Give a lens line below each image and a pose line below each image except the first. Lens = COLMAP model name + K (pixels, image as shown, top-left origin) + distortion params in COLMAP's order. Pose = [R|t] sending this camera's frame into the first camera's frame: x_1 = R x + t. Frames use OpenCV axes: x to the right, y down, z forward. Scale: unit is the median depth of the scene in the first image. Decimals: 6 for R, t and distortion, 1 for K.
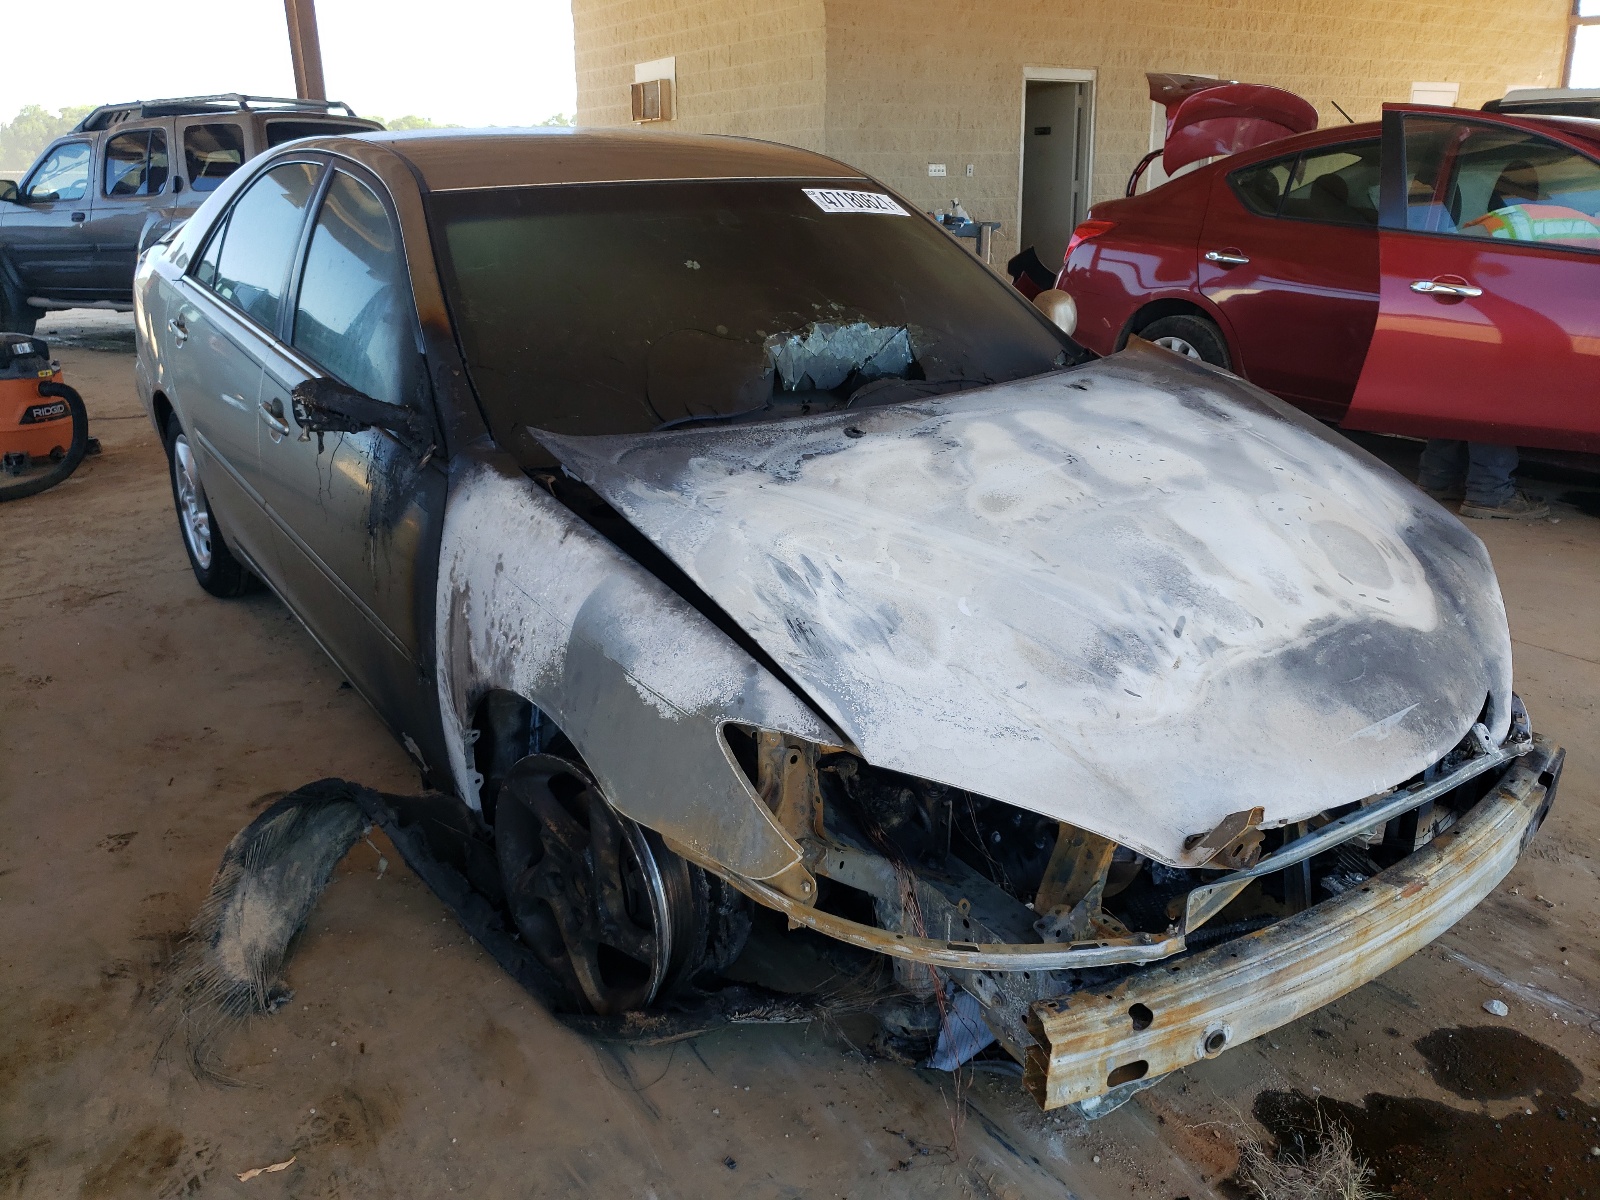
lens RADIAL K [[1231.7, 0, 806.2], [0, 1231.7, 597.2], [0, 0, 1]] dist [-0.006302, -0.000555]
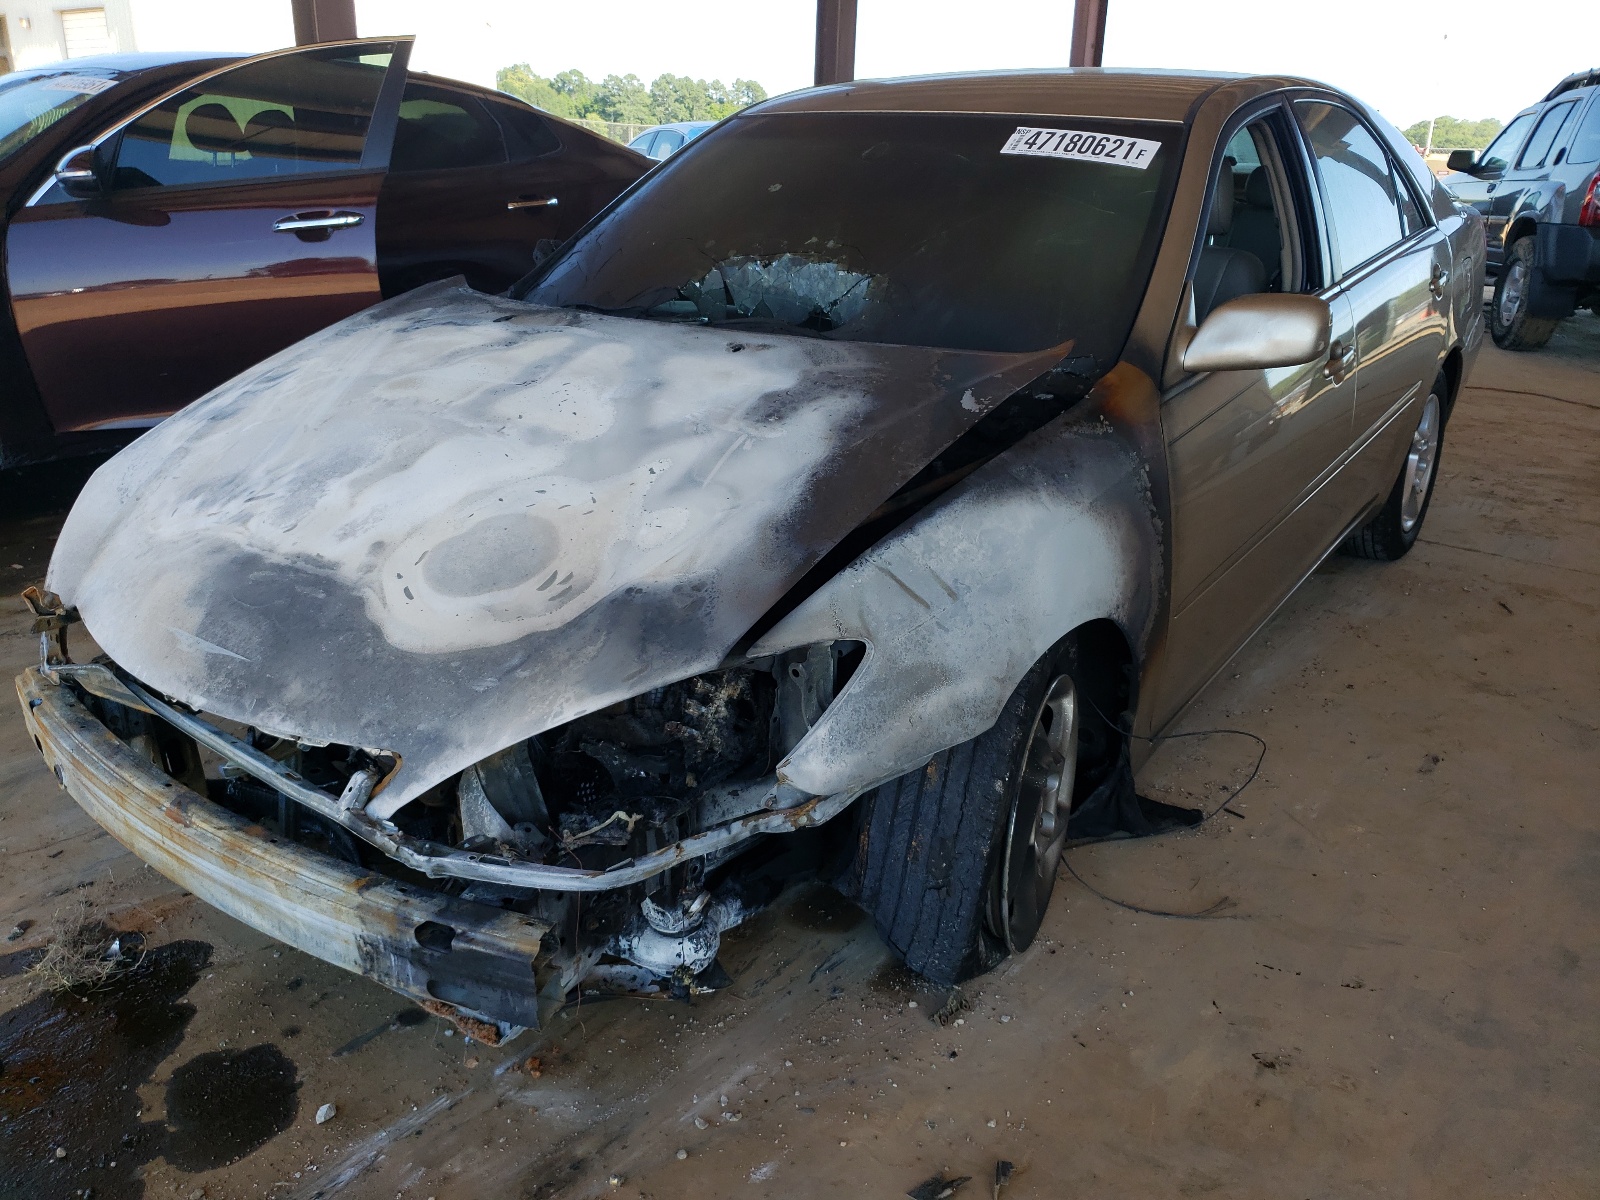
lens RADIAL K [[1231.7, 0, 807.1], [0, 1231.7, 603.1], [0, 0, 1]] dist [-0.006302, -0.000555]
pose [[0.337047, 0.366492, -0.867227, 1.374890], [-0.349822, 0.903929, 0.246045, -0.312045], [0.874085, 0.220446, 0.432873, 0.934255]]
